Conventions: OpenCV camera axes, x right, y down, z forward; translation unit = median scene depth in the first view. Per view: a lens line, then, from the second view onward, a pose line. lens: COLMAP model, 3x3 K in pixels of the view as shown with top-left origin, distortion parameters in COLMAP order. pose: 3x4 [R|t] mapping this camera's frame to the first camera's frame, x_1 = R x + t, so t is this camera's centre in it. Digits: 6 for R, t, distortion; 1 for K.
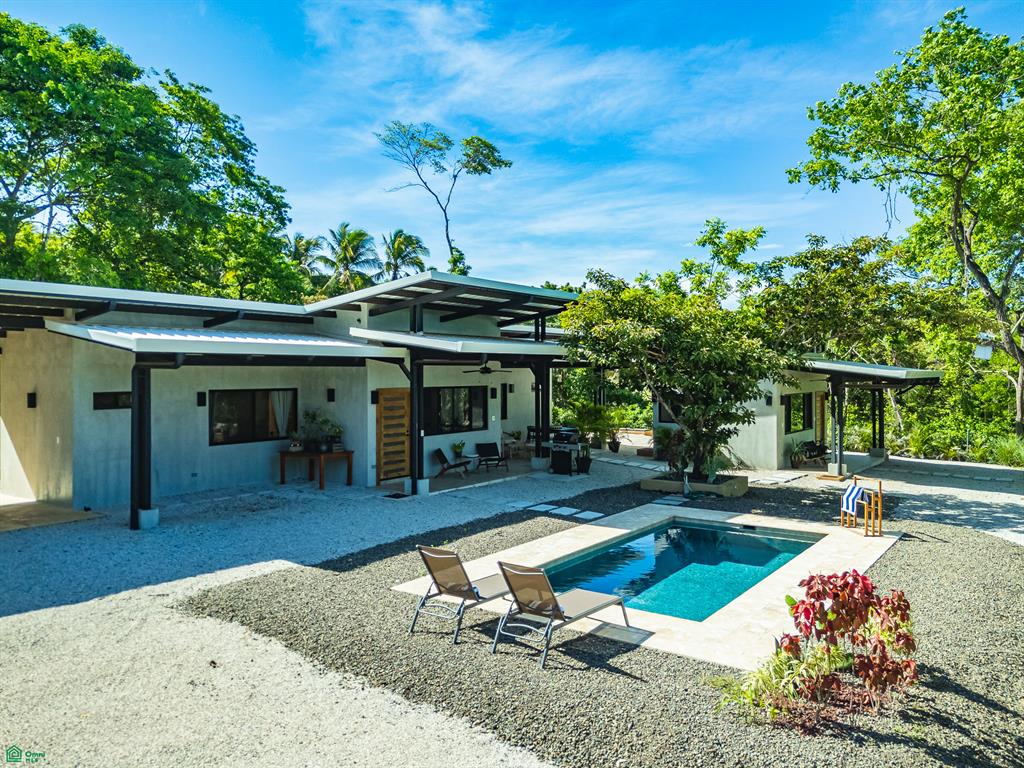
lens RADIAL K [[758.7, 0, 512.0], [0, 758.7, 384.0], [0, 0, 1]] dist [0.065952, -0.056681]
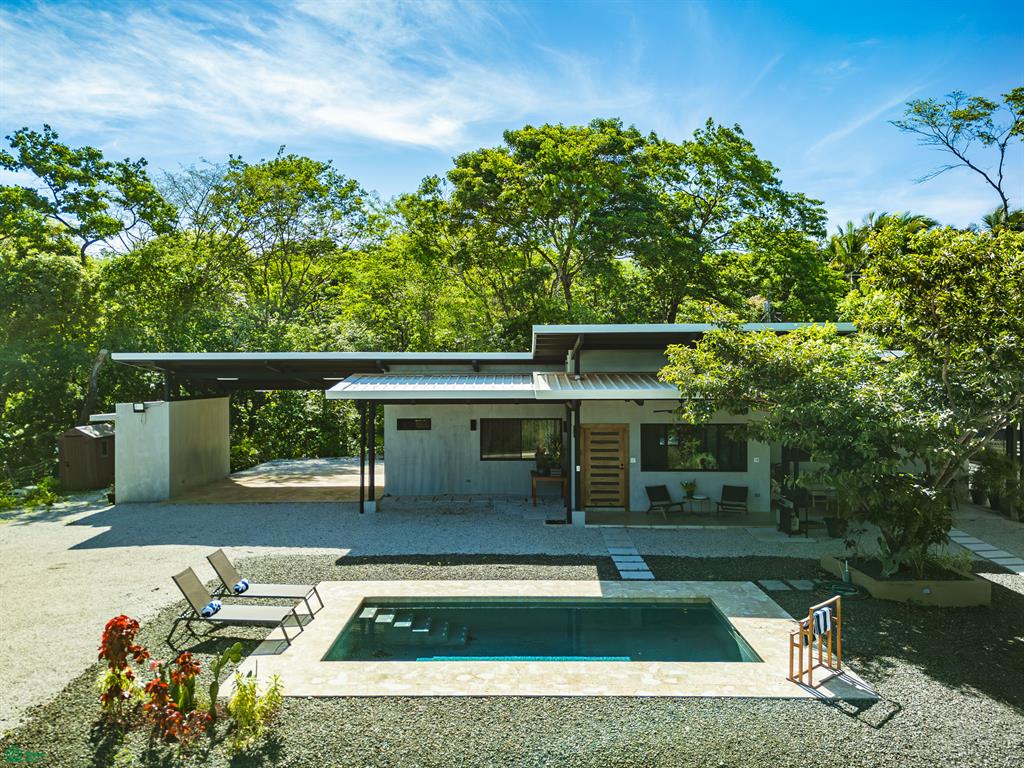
lens RADIAL K [[758.7, 0, 512.0], [0, 758.7, 384.0], [0, 0, 1]] dist [0.065952, -0.056681]
pose [[0.573394, 0.013212, -0.819173, 0.717754], [-0.010238, 0.999907, 0.008960, -0.064800], [0.819216, 0.003249, 0.573476, 0.302013]]
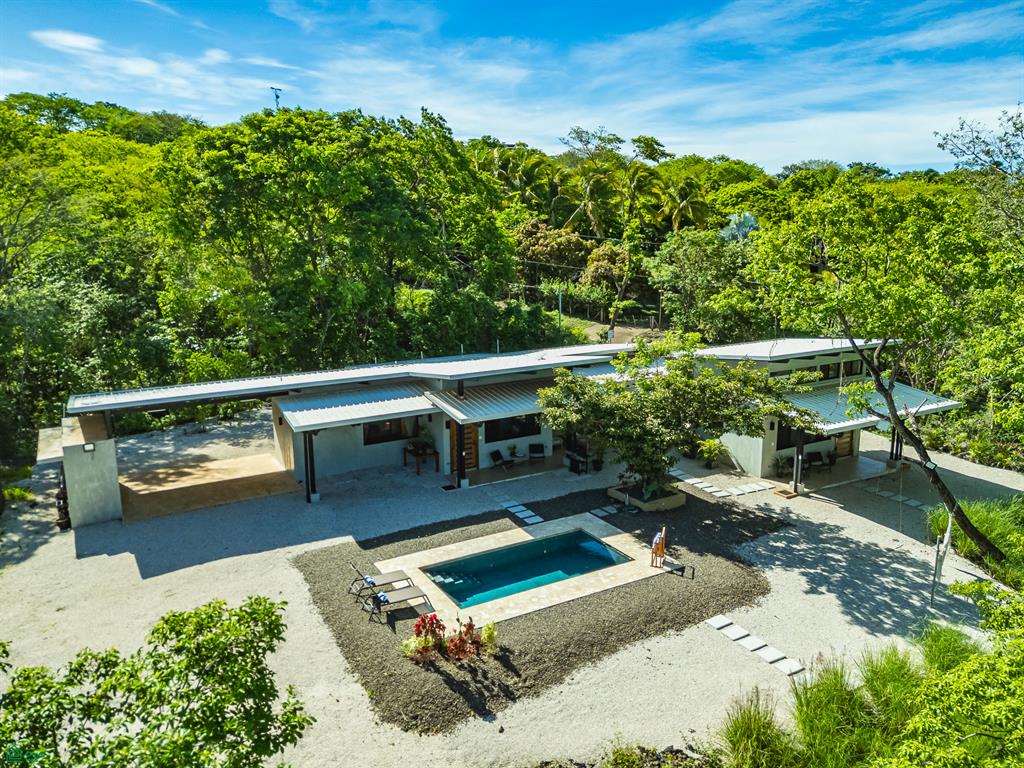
lens RADIAL K [[758.8, 0, 515.4], [0, 758.8, 364.0], [0, 0, 1]] dist [0.085364, -0.072564]
pose [[0.911497, 0.070238, -0.405266, 0.678630], [-0.000376, 0.985453, 0.169946, -0.432131], [0.411307, -0.154753, 0.898264, -0.476825]]
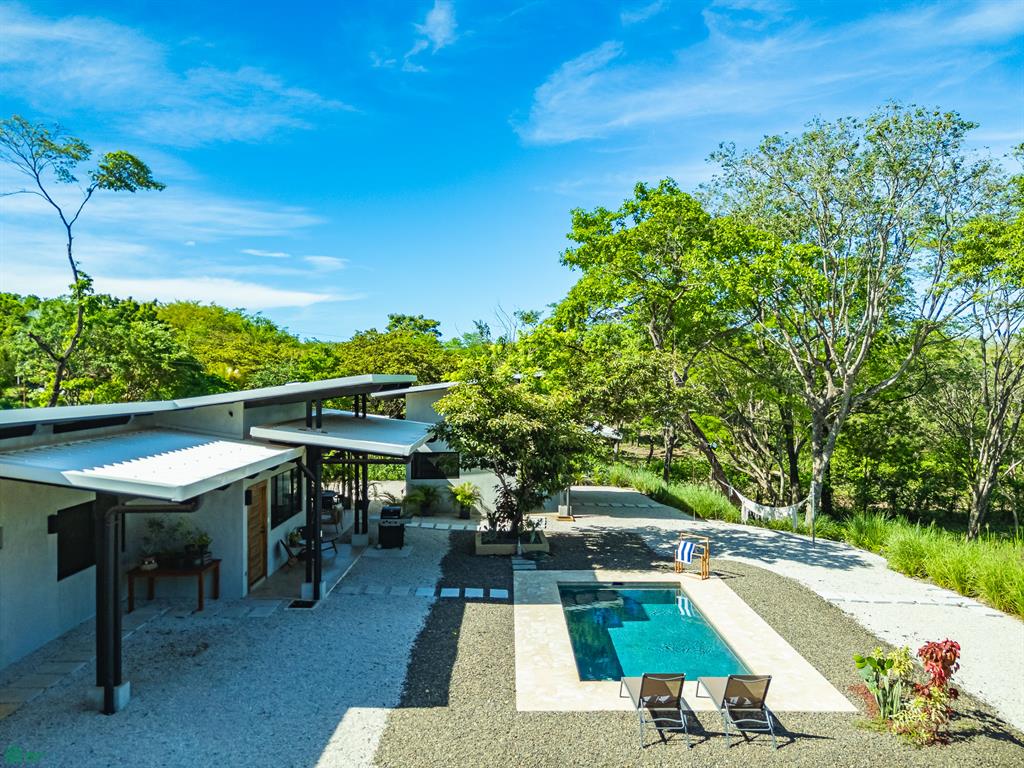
lens RADIAL K [[758.7, 0, 512.0], [0, 758.7, 384.0], [0, 0, 1]] dist [0.065952, -0.056681]
pose [[0.807754, -0.003277, 0.589510, -0.495593], [0.008416, 0.999947, -0.005973, -0.117011], [-0.589459, 0.009786, 0.807739, 0.074476]]
